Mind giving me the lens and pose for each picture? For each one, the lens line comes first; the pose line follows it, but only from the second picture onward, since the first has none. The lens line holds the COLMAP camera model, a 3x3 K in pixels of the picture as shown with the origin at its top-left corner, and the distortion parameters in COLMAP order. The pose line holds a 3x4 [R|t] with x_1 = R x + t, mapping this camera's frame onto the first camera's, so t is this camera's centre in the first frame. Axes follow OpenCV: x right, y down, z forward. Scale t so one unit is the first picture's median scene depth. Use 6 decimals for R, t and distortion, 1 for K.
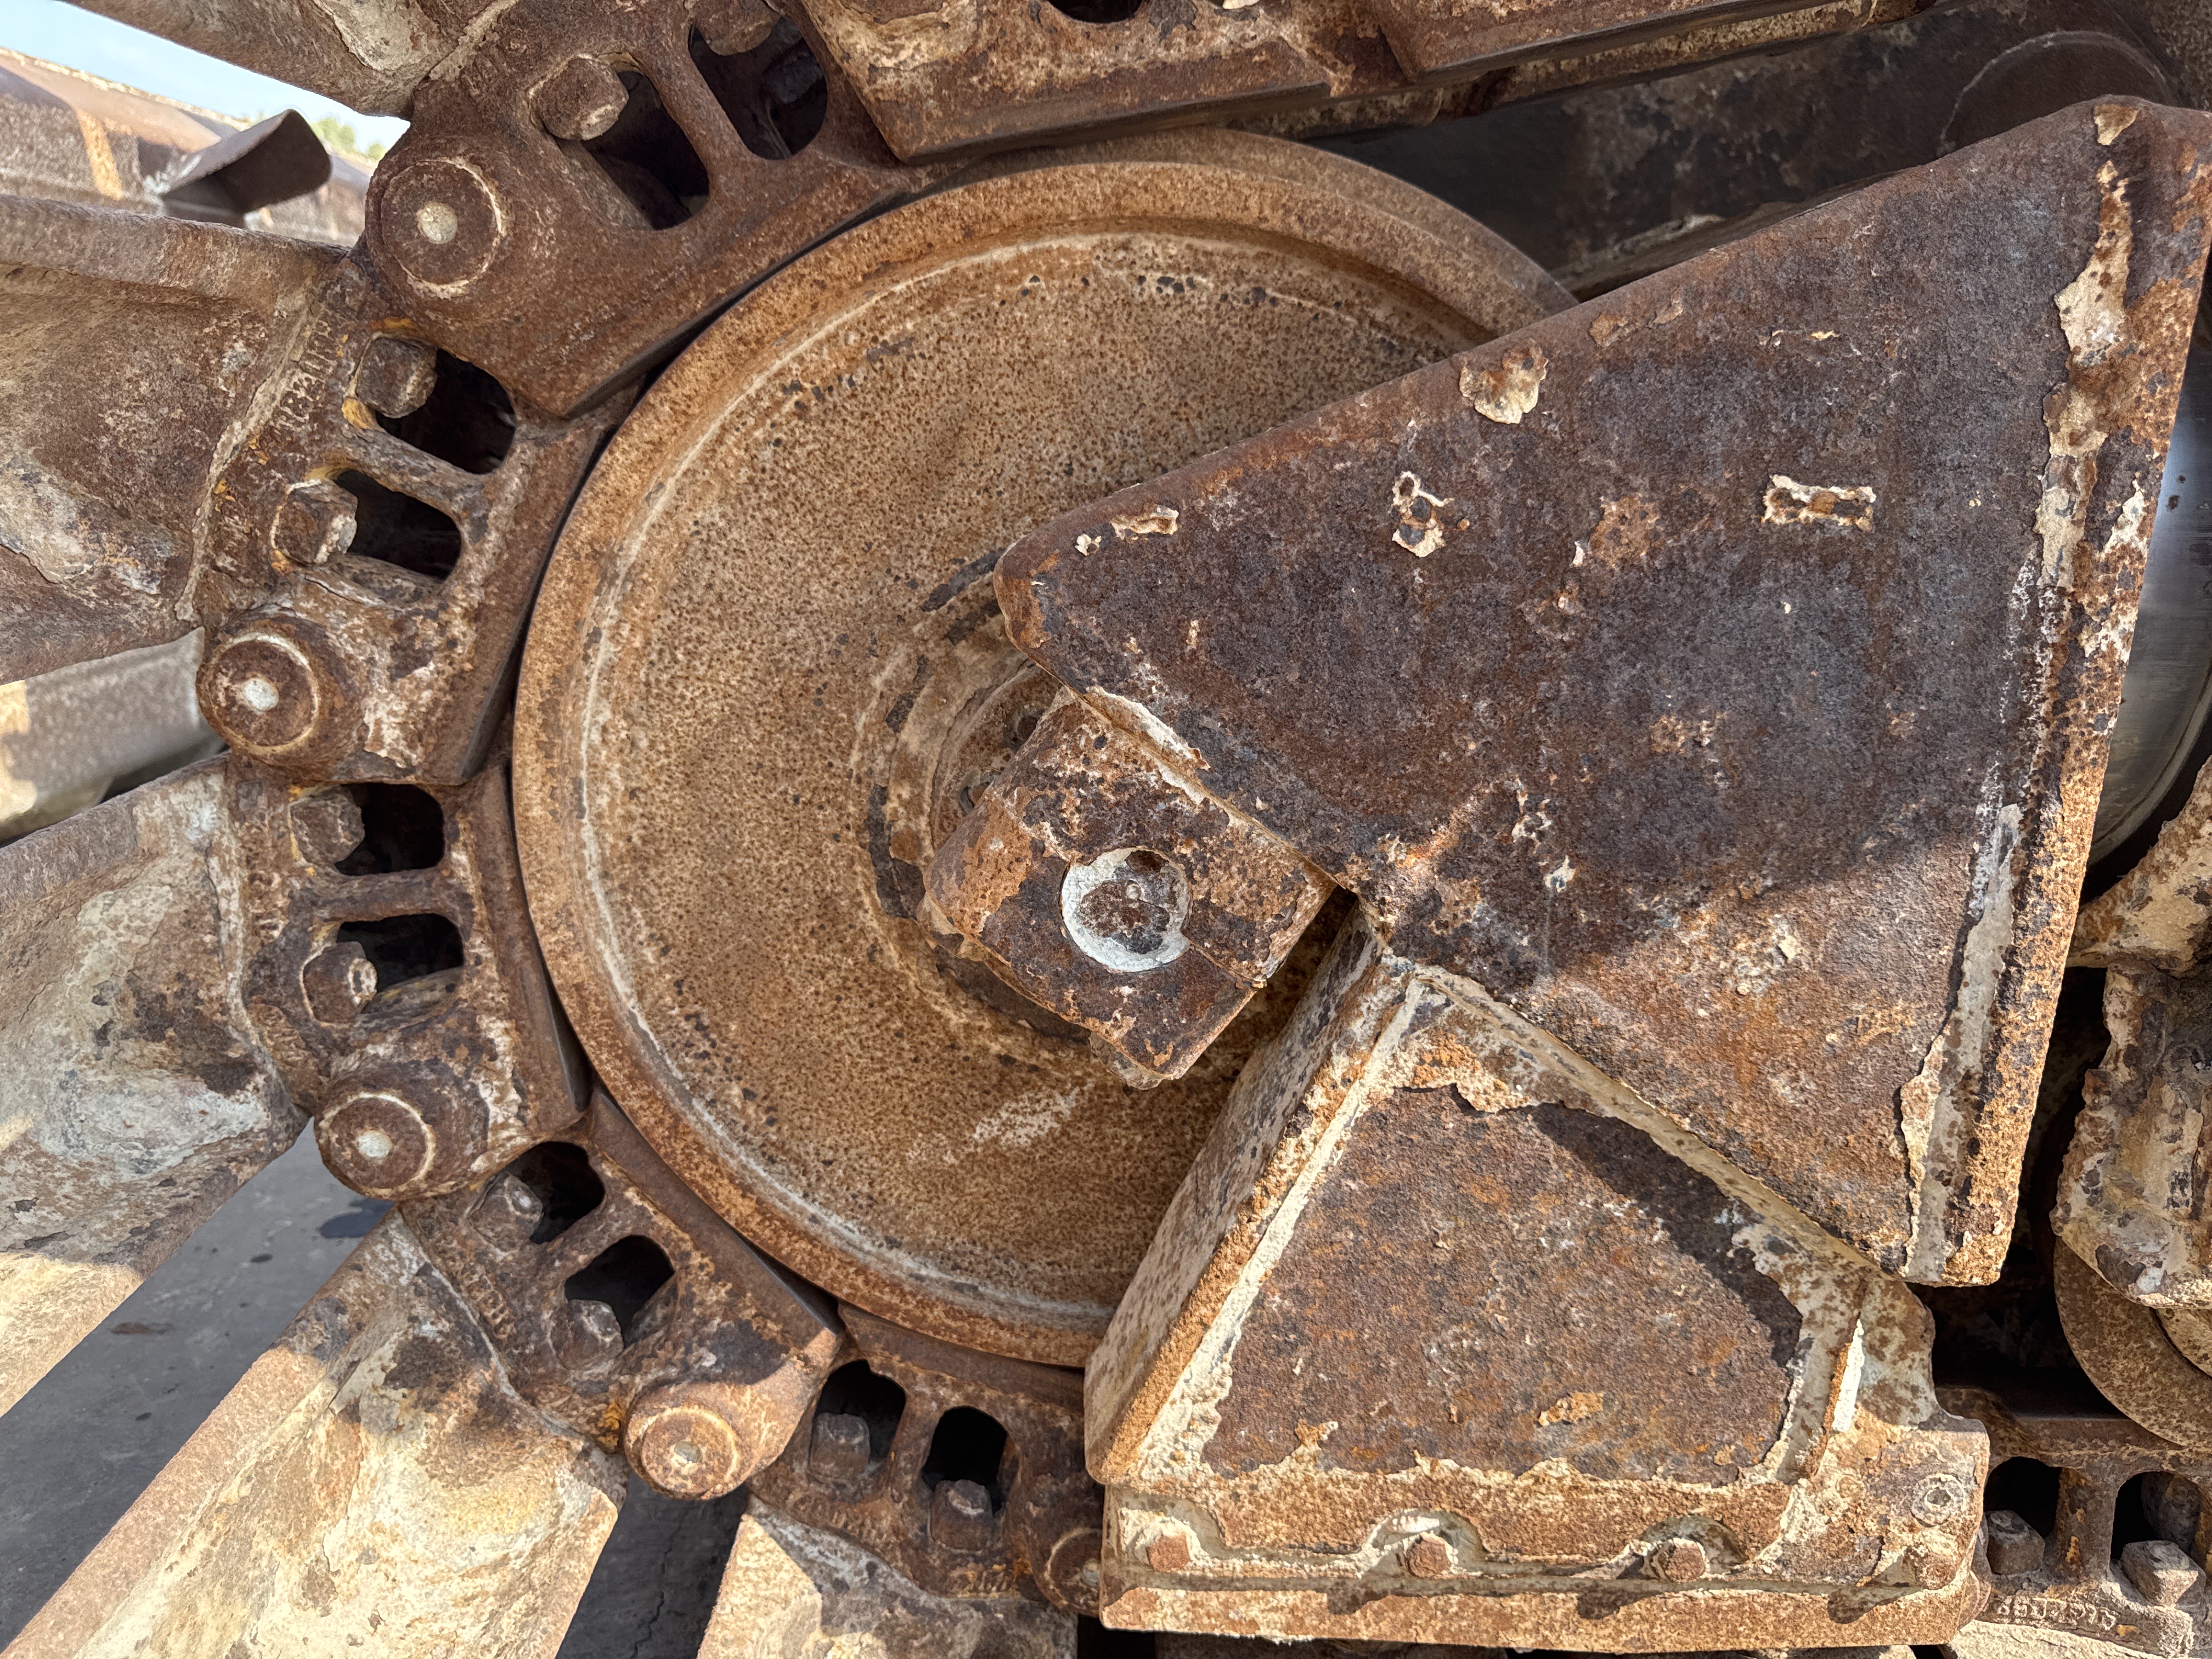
lens RADIAL K [[1576.7, 0, 1106.0], [0, 1576.7, 829.5], [0, 0, 1]] dist [0.050867, -0.059535]
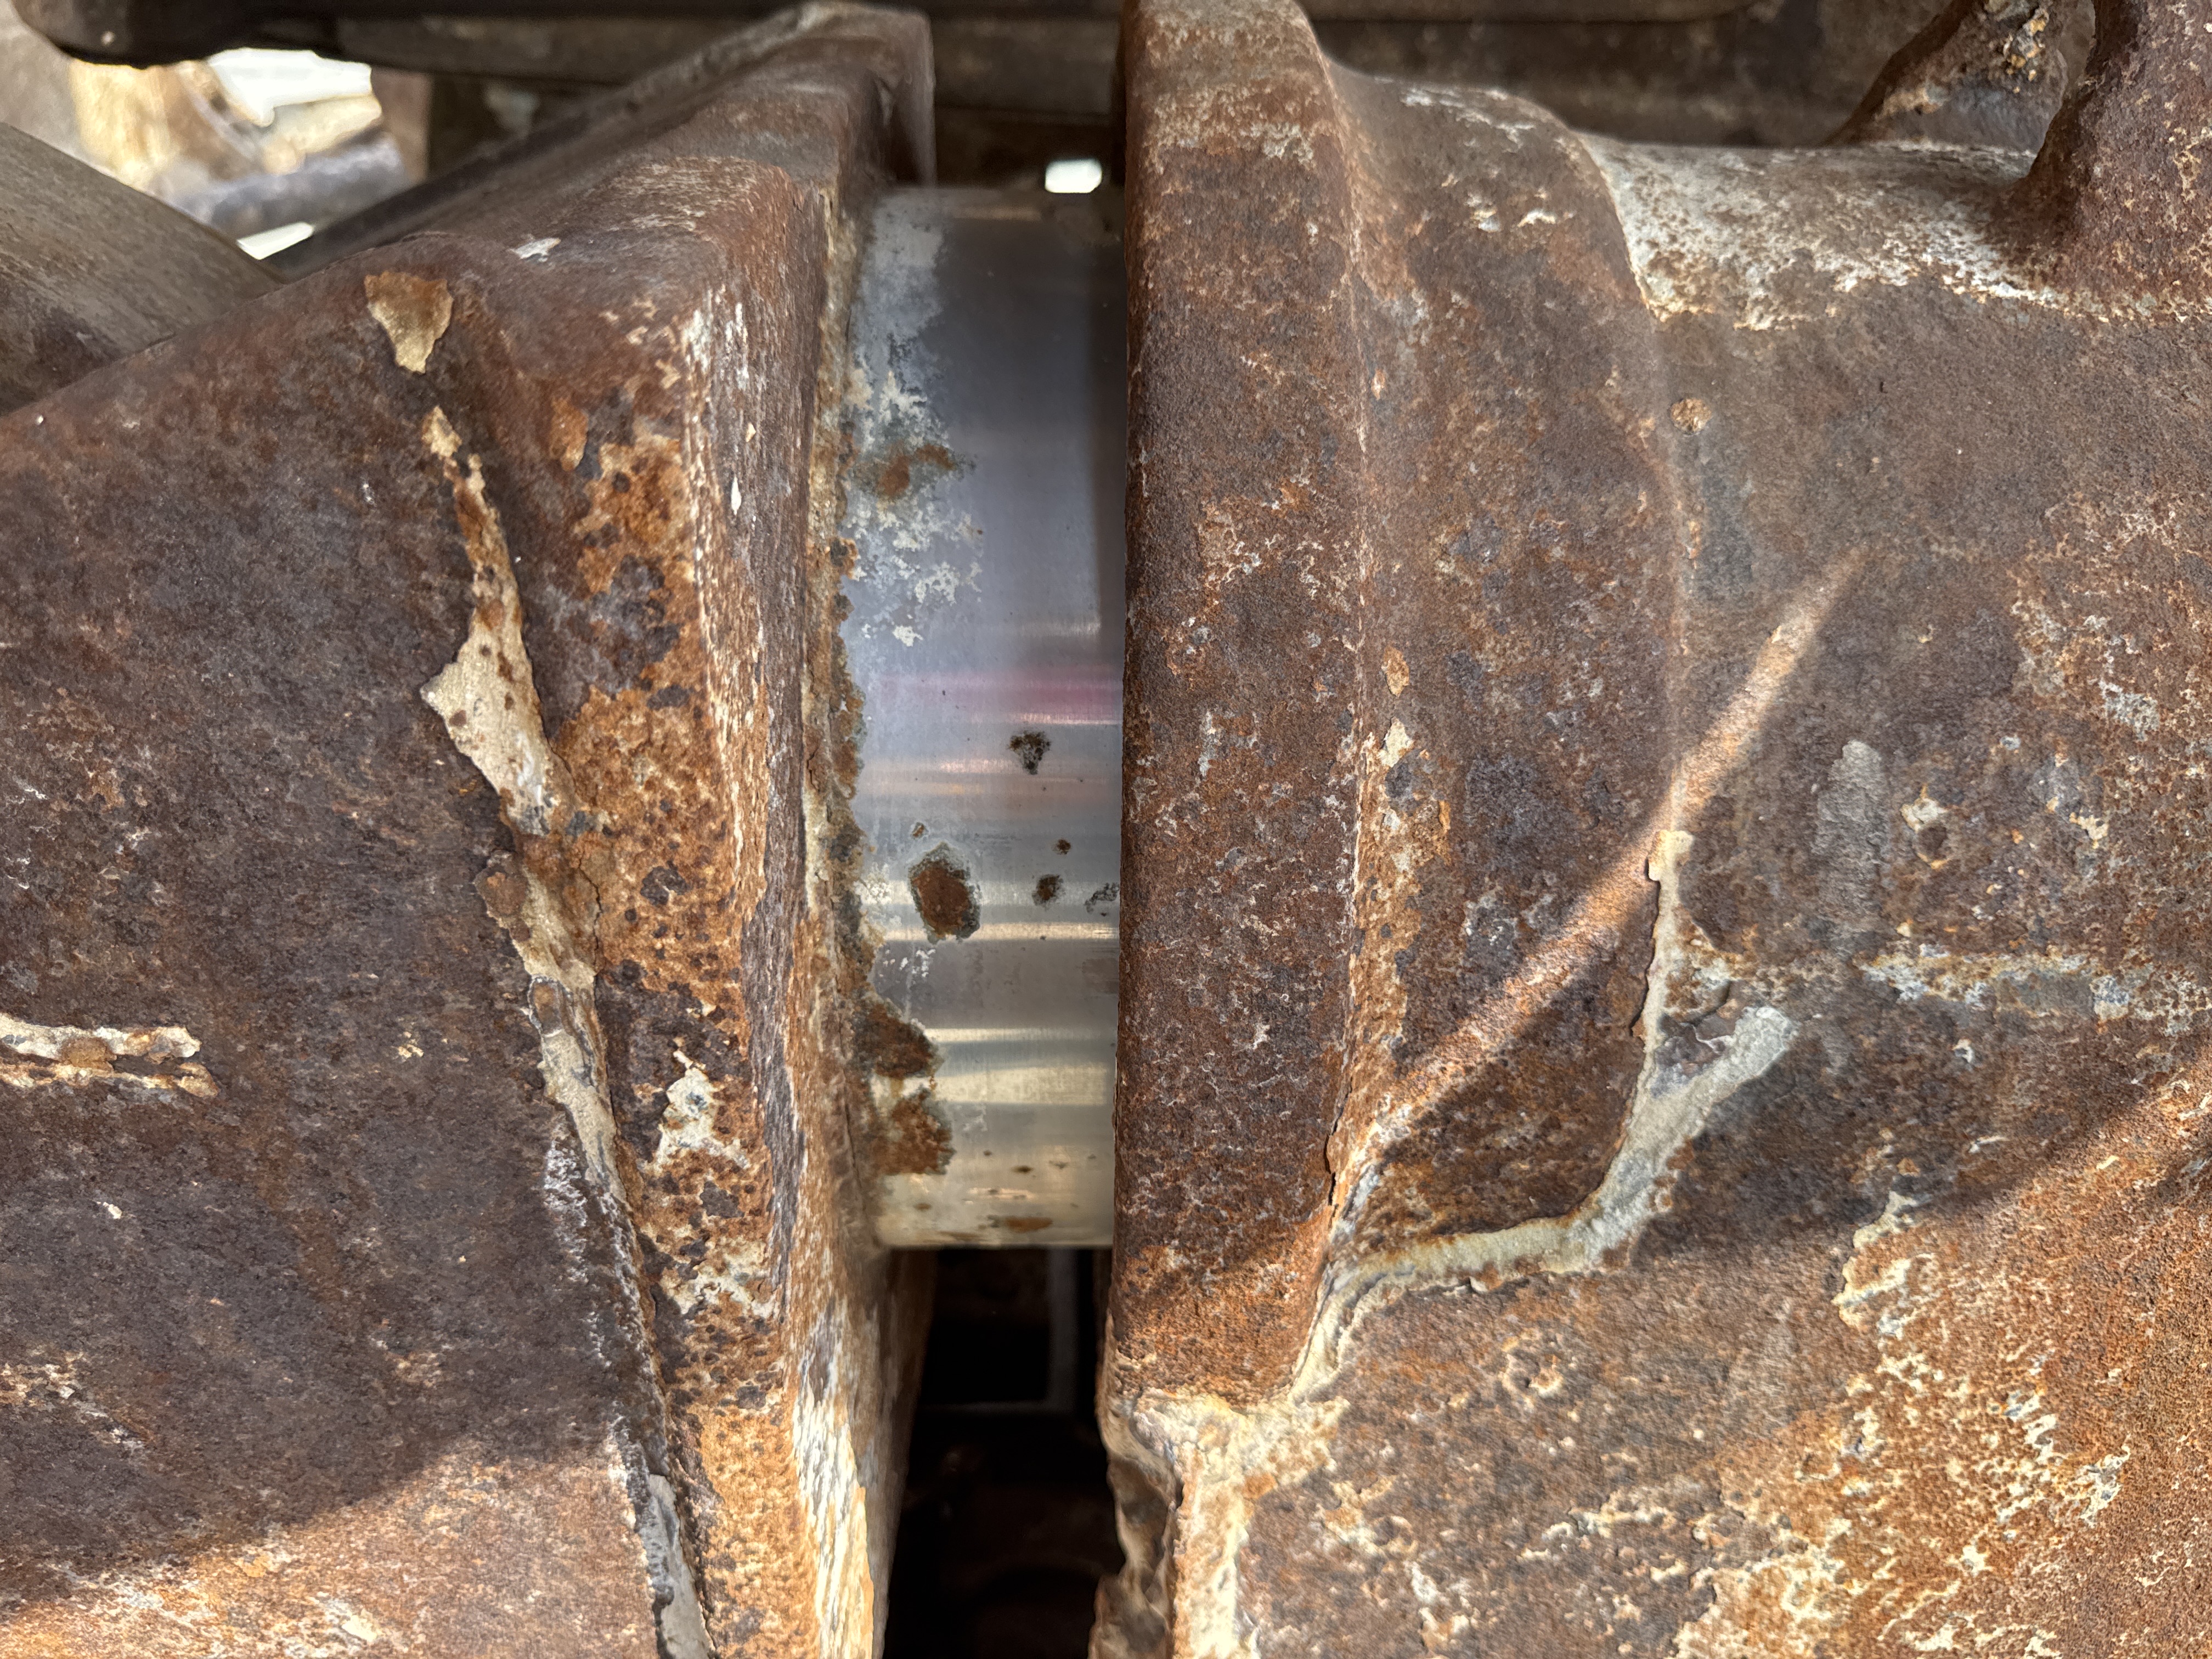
lens RADIAL K [[1627.2, 0, 1106.0], [0, 1627.2, 829.5], [0, 0, 1]] dist [-0.034978, -0.001823]
pose [[0.999954, 0.007555, 0.005906, 0.741075], [-0.008887, 0.961522, 0.274584, -0.400026], [-0.003605, -0.274624, 0.961545, 0.534967]]
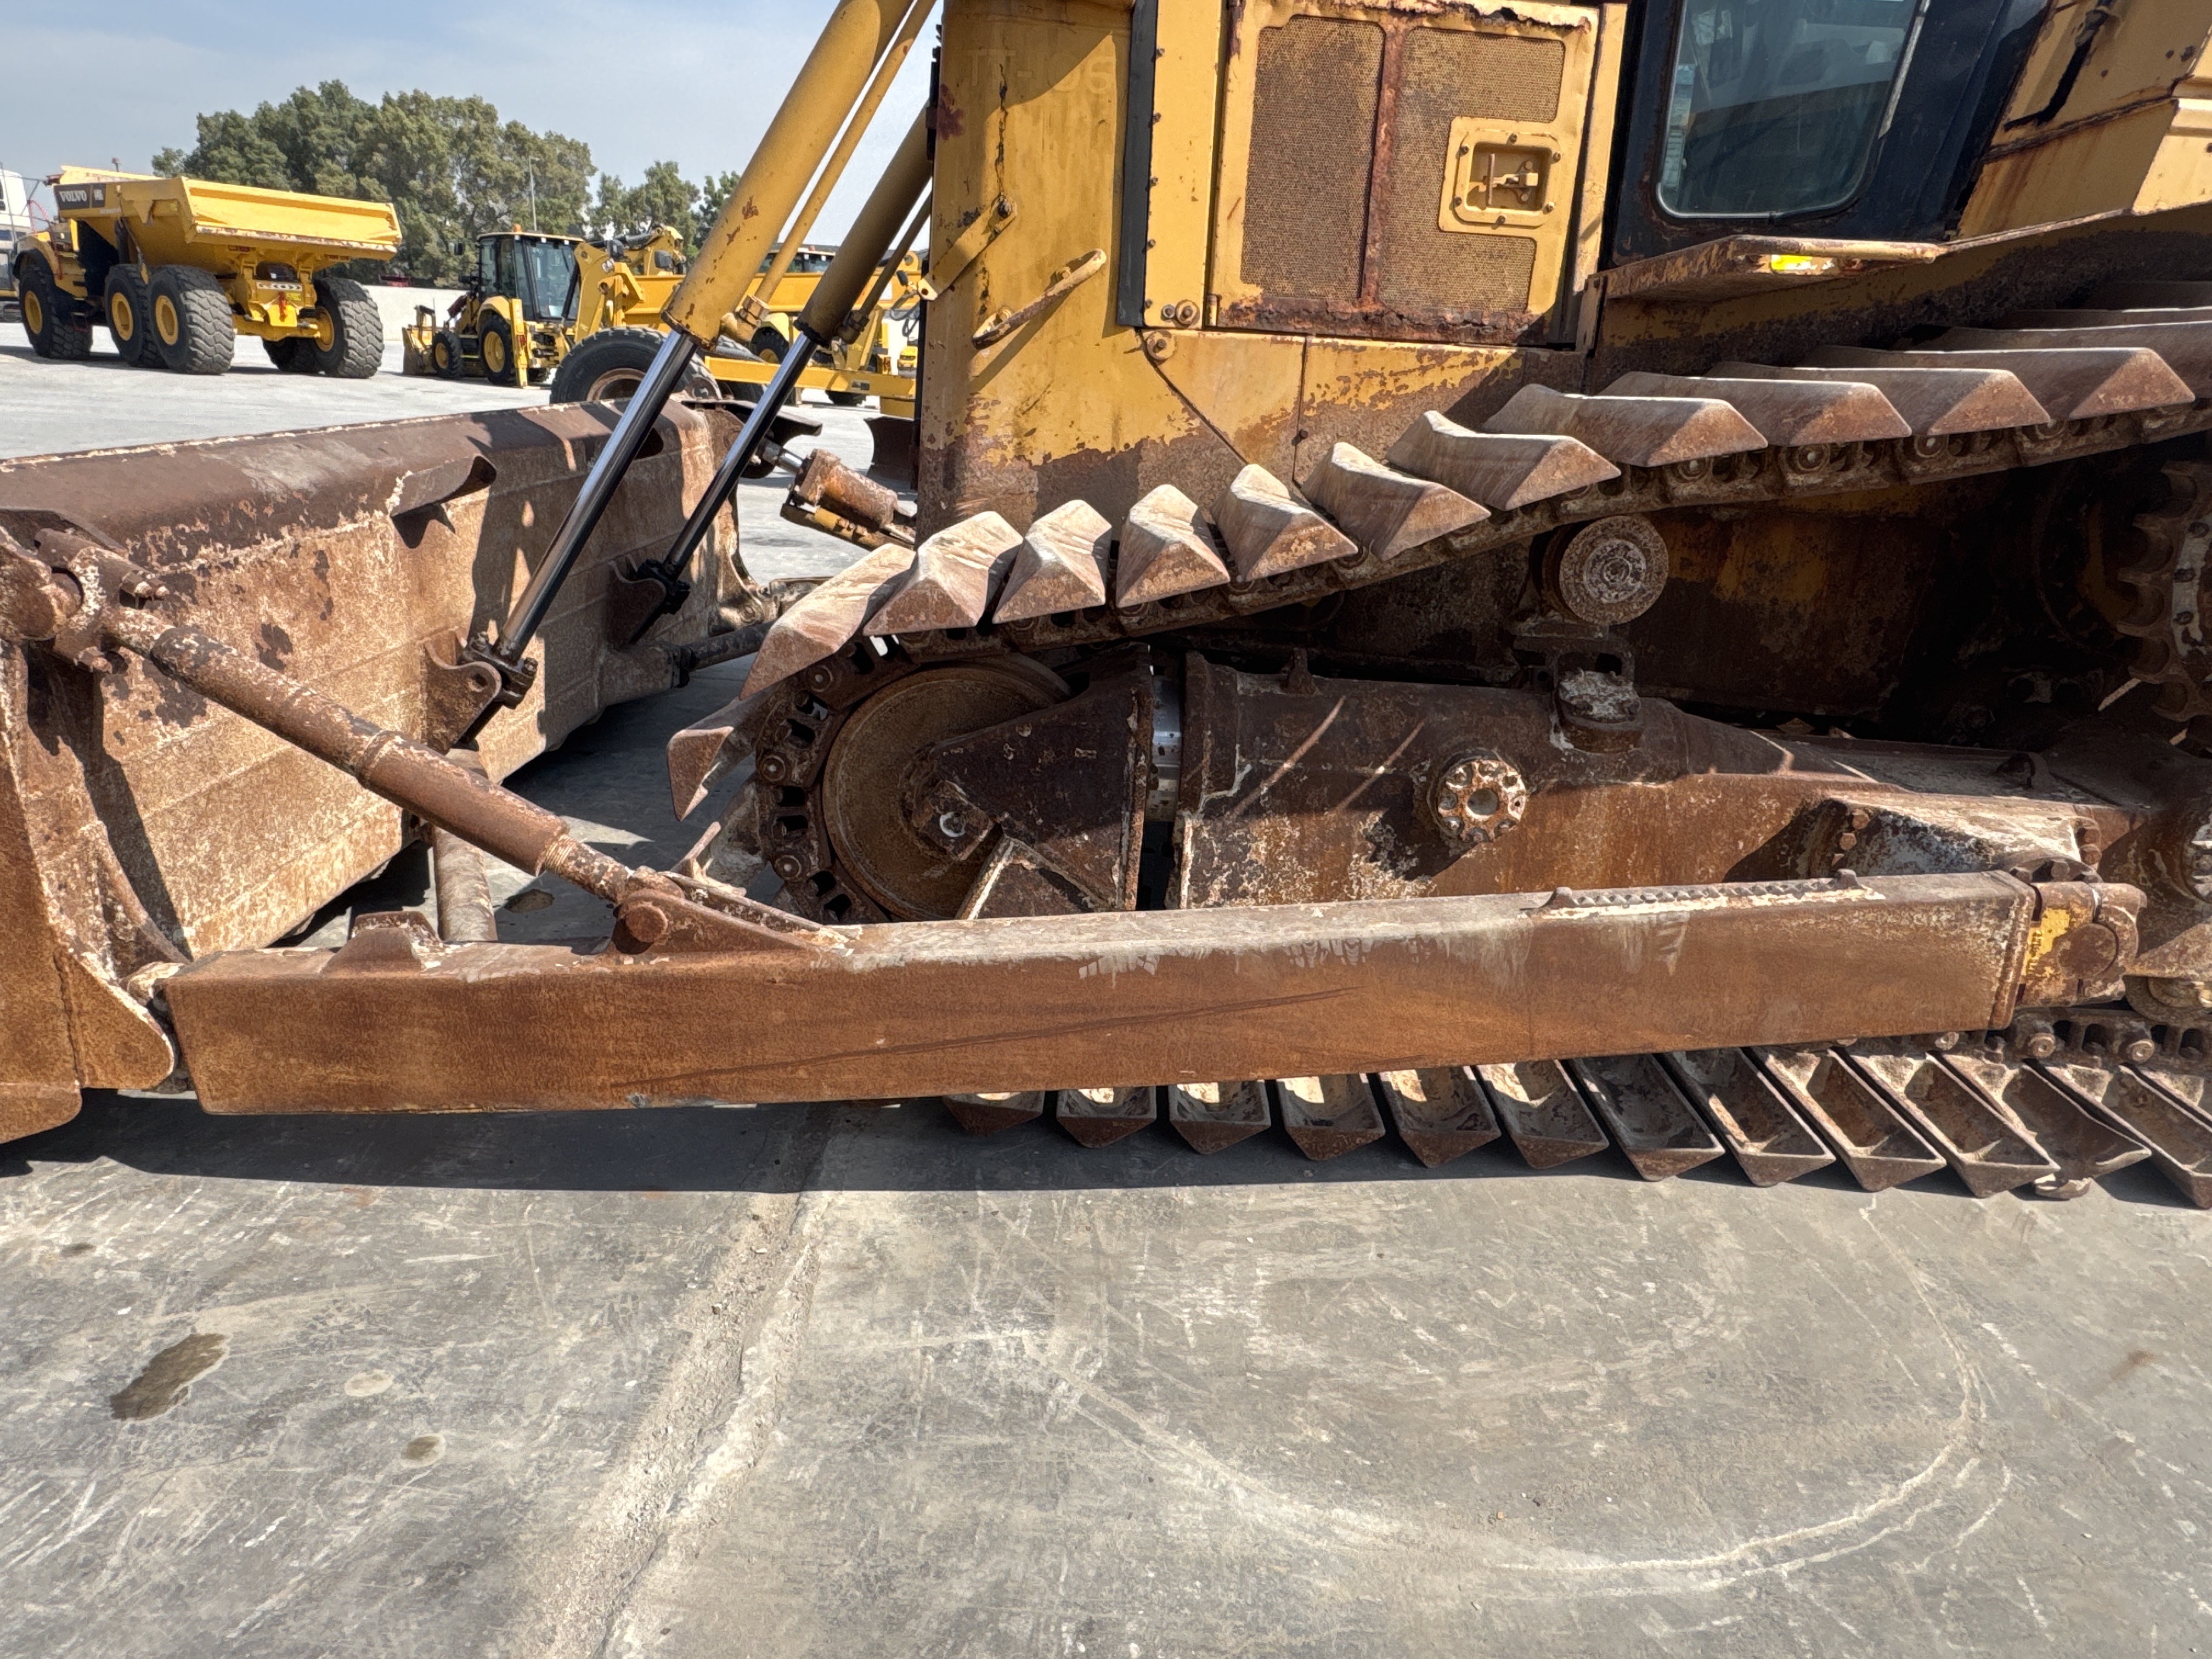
lens RADIAL K [[1326.0, 0, 1106.0], [0, 1326.0, 829.5], [0, 0, 1]] dist [0.003424, 0.001437]
pose [[0.998801, 0.048932, 0.001632, 0.509770], [-0.048920, 0.996136, 0.072941, -0.271398], [0.001944, -0.072934, 0.997335, -3.293353]]
